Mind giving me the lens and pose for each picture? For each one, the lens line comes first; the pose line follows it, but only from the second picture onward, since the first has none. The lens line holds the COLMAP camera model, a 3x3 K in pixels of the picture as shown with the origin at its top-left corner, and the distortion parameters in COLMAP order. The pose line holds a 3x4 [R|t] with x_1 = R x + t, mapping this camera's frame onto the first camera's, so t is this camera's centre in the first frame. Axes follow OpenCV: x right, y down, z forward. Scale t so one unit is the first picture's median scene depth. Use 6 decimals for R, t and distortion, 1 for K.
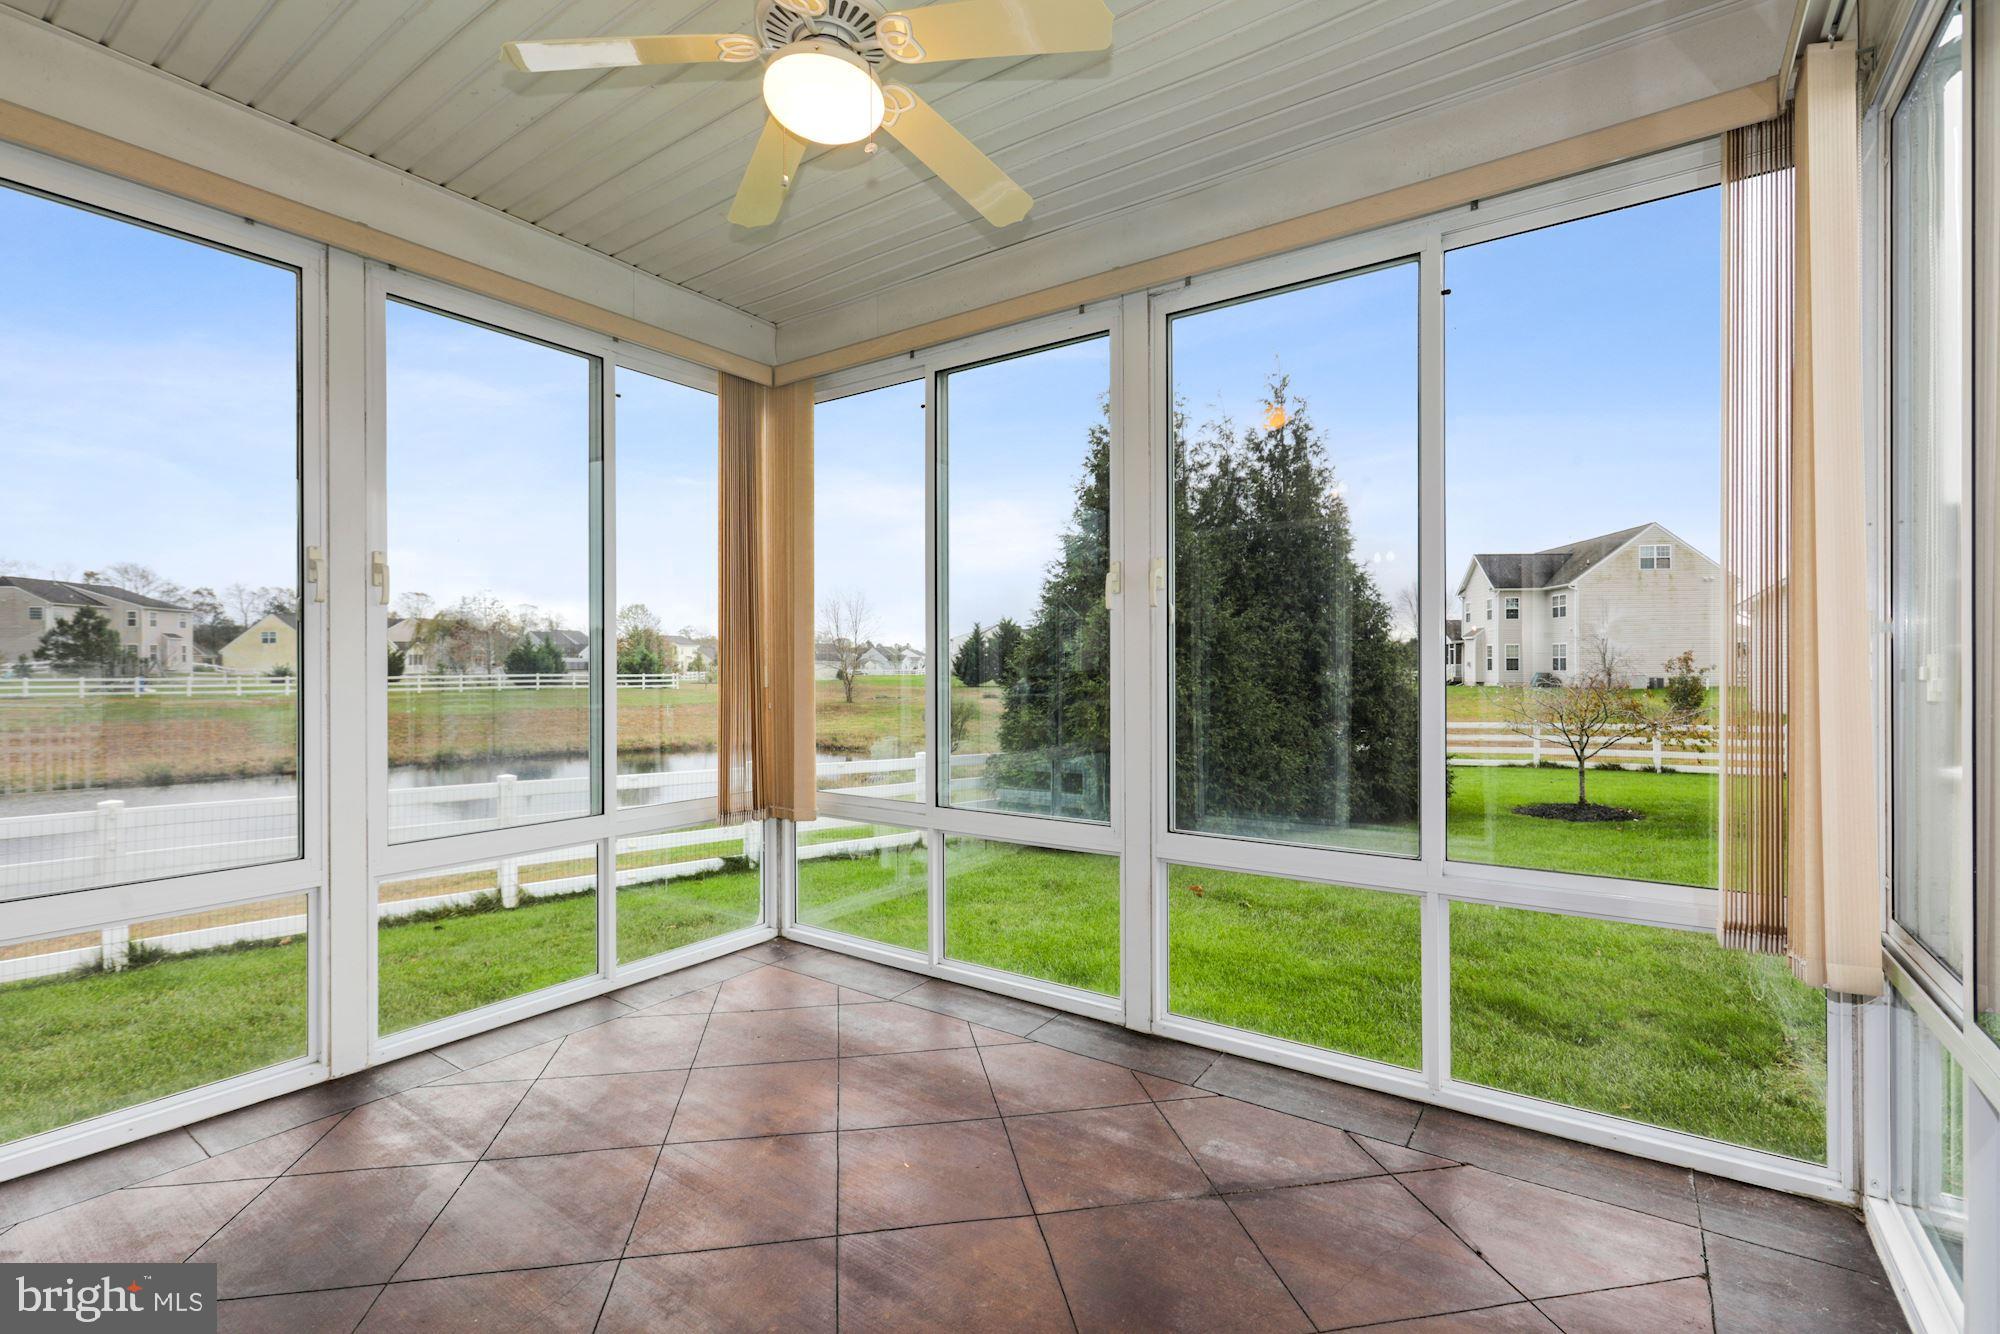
lens RADIAL K [[891.6, 0, 997.7], [0, 891.6, 666.5], [0, 0, 1]] dist [0.000980, 0.000192]
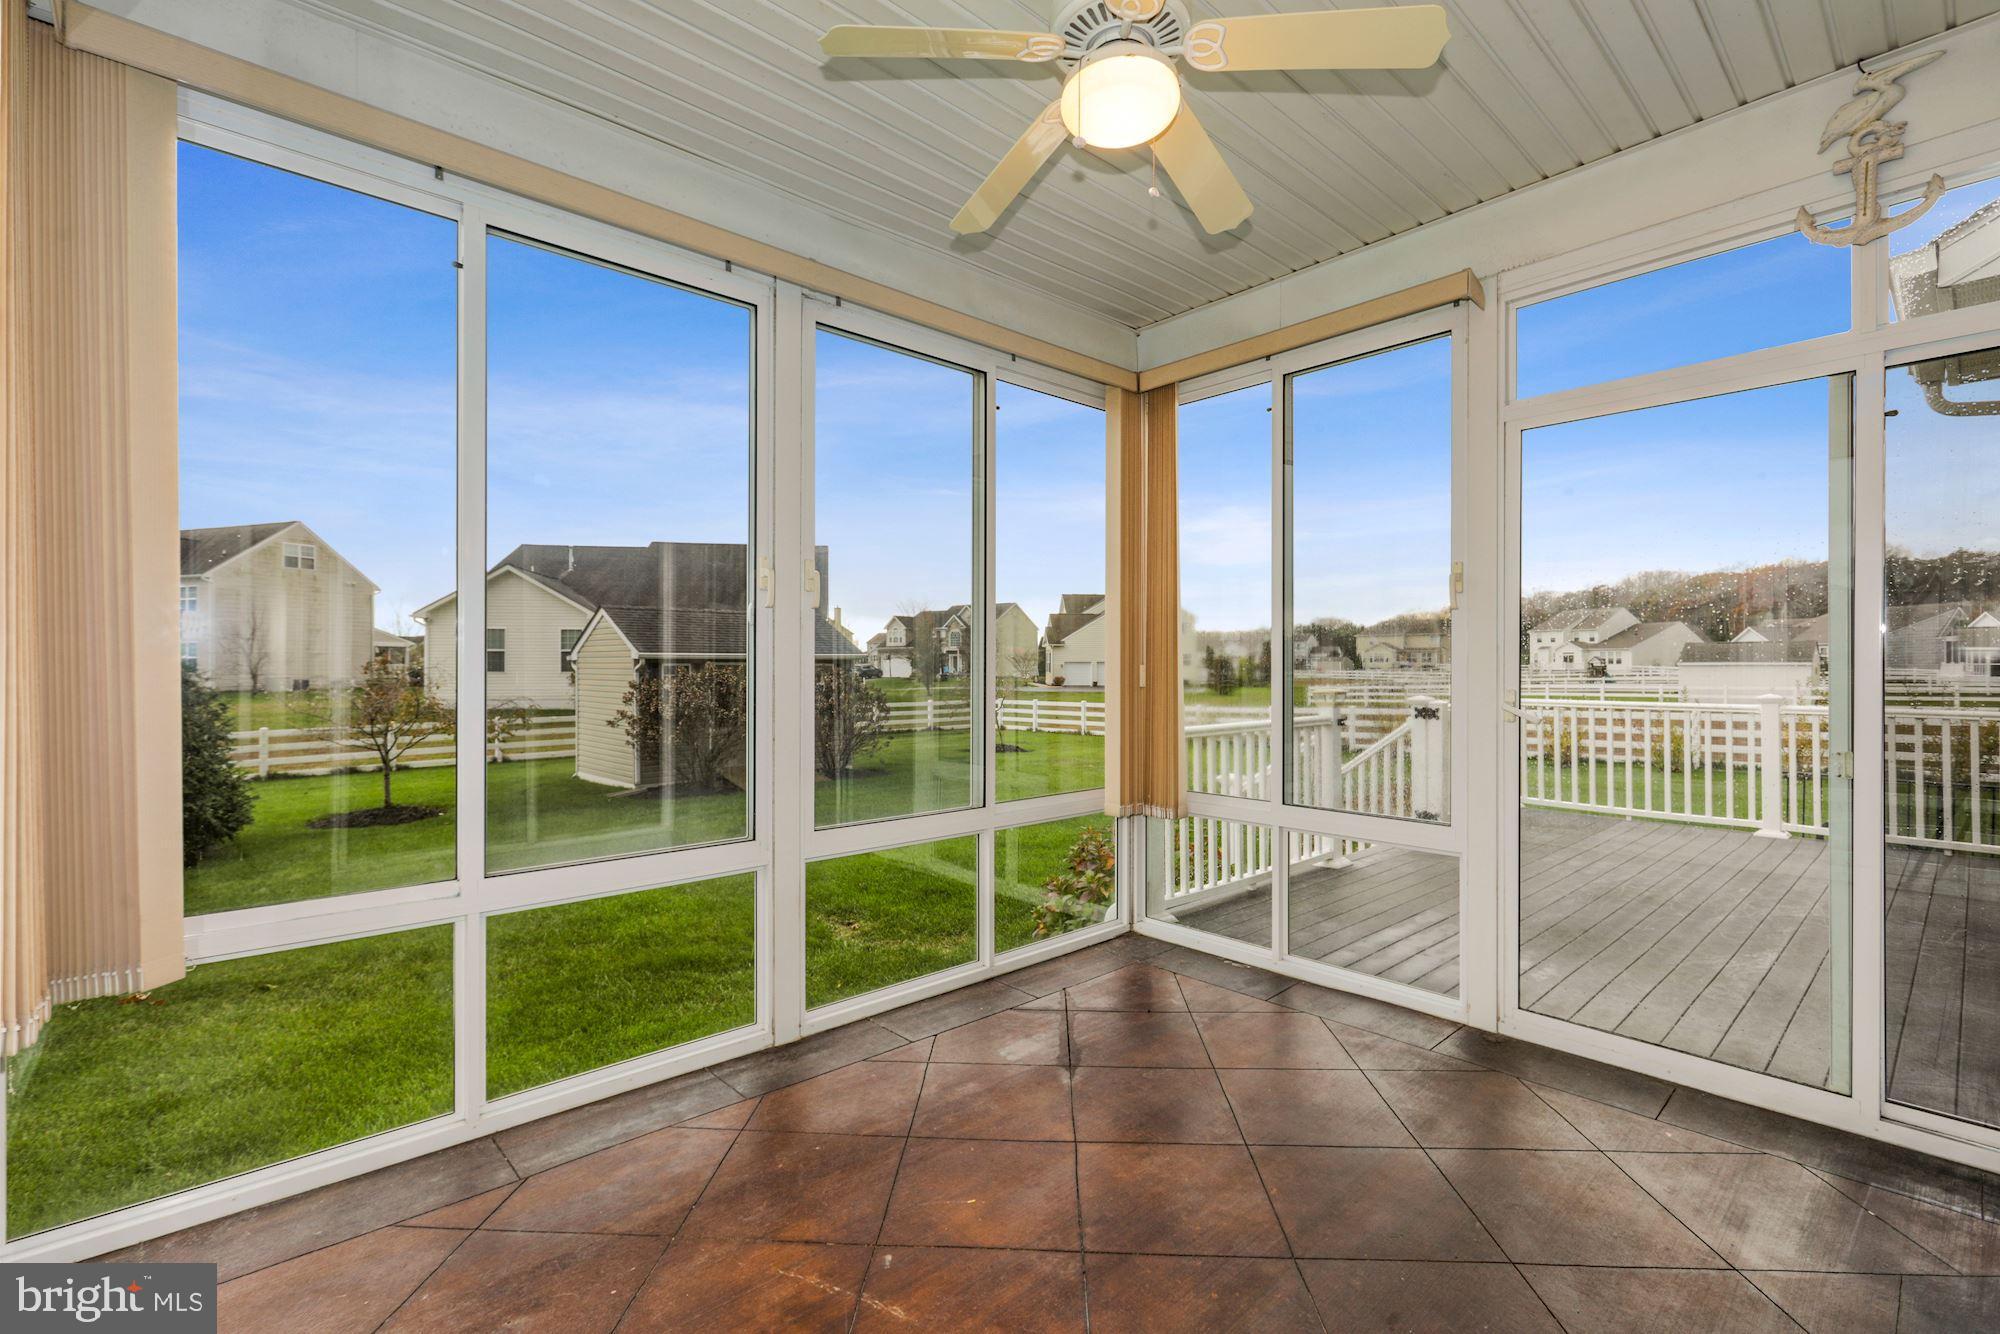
lens RADIAL K [[891.6, 0, 997.7], [0, 891.6, 666.5], [0, 0, 1]] dist [0.000980, 0.000192]
pose [[0.221597, 0.002578, 0.975135, -0.711892], [-0.000590, 0.999997, -0.002510, 0.000963], [-0.975138, -0.000019, 0.221598, 0.540661]]
